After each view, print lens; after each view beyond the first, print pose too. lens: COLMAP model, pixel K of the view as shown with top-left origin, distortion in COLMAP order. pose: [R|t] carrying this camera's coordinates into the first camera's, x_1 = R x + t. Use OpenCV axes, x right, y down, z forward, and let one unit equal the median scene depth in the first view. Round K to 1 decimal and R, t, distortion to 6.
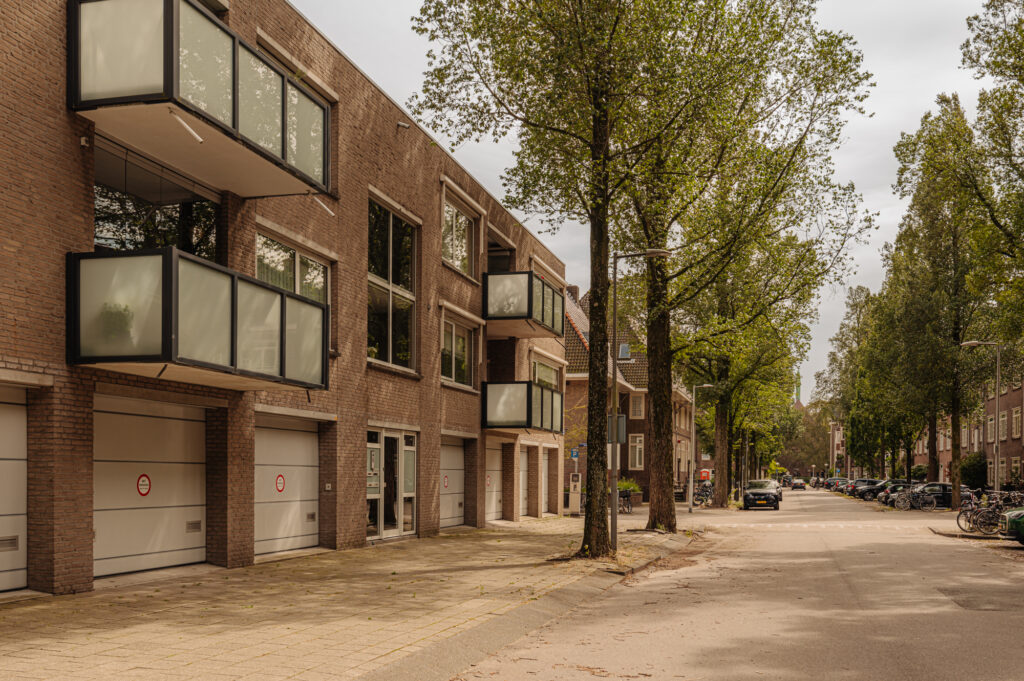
lens RADIAL K [[970.4, 0, 512.0], [0, 970.4, 340.5], [0, 0, 1]] dist [0.008936, 0.001661]
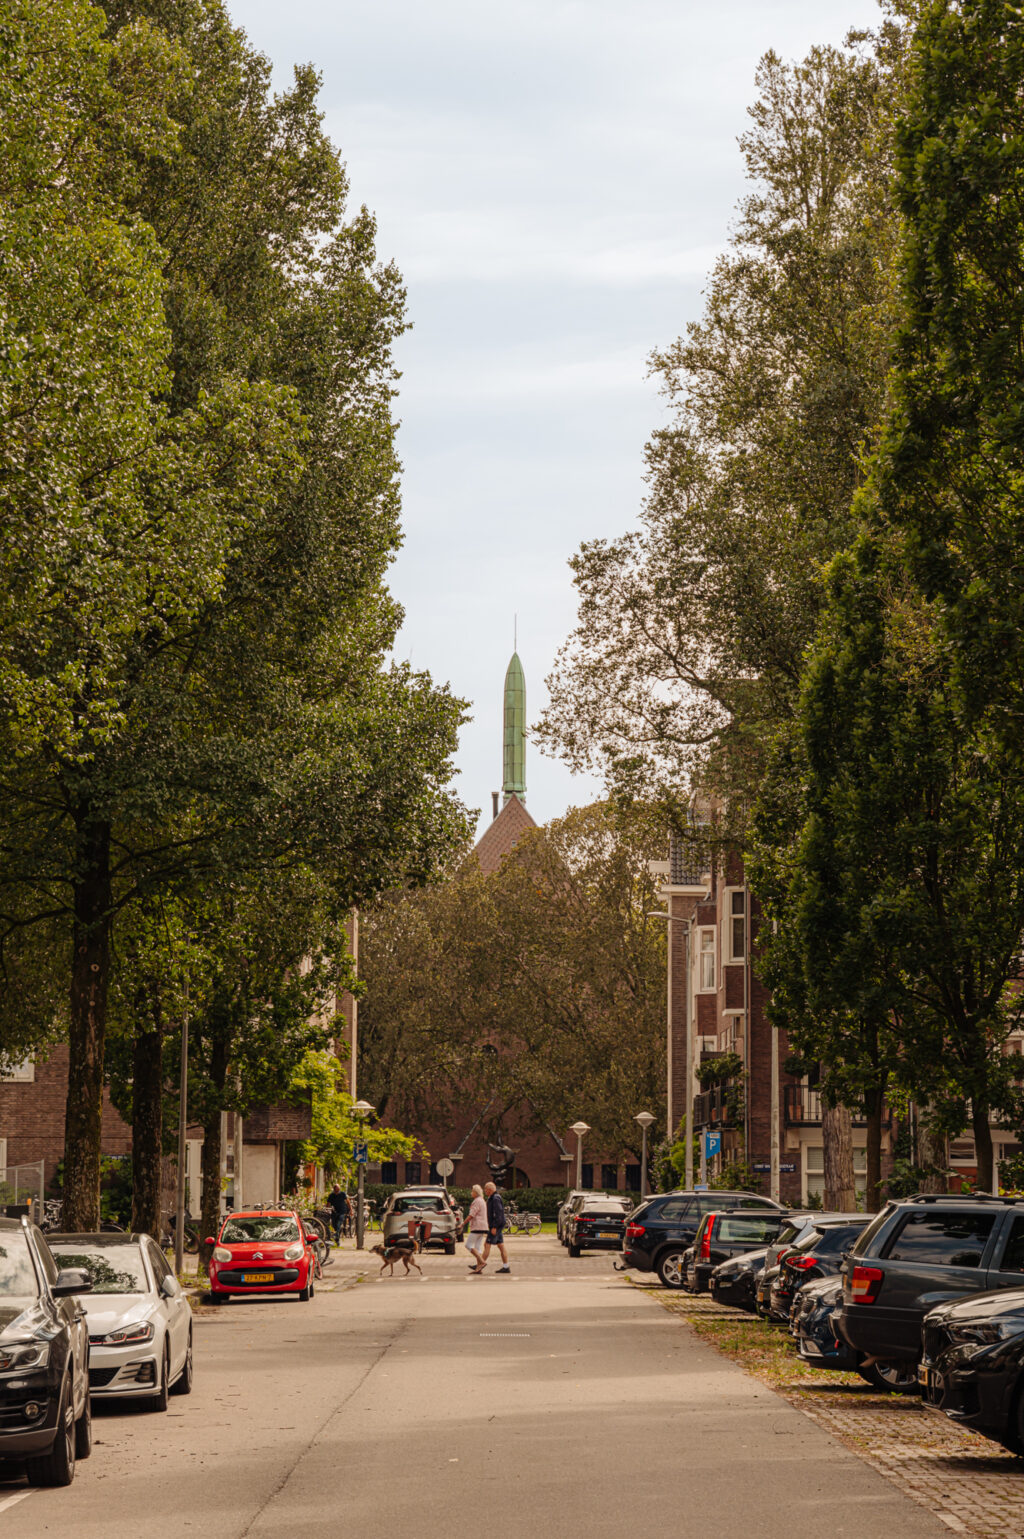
lens RADIAL K [[3887.2, 0, 512.0], [0, 3887.2, 769.5], [0, 0, 1]] dist [-0.039586, -0.098642]
pose [[0.962248, -0.015244, 0.271749, 0.112463], [0.008377, 0.999616, 0.026412, 0.047325], [-0.272047, -0.023138, 0.962006, 0.338112]]
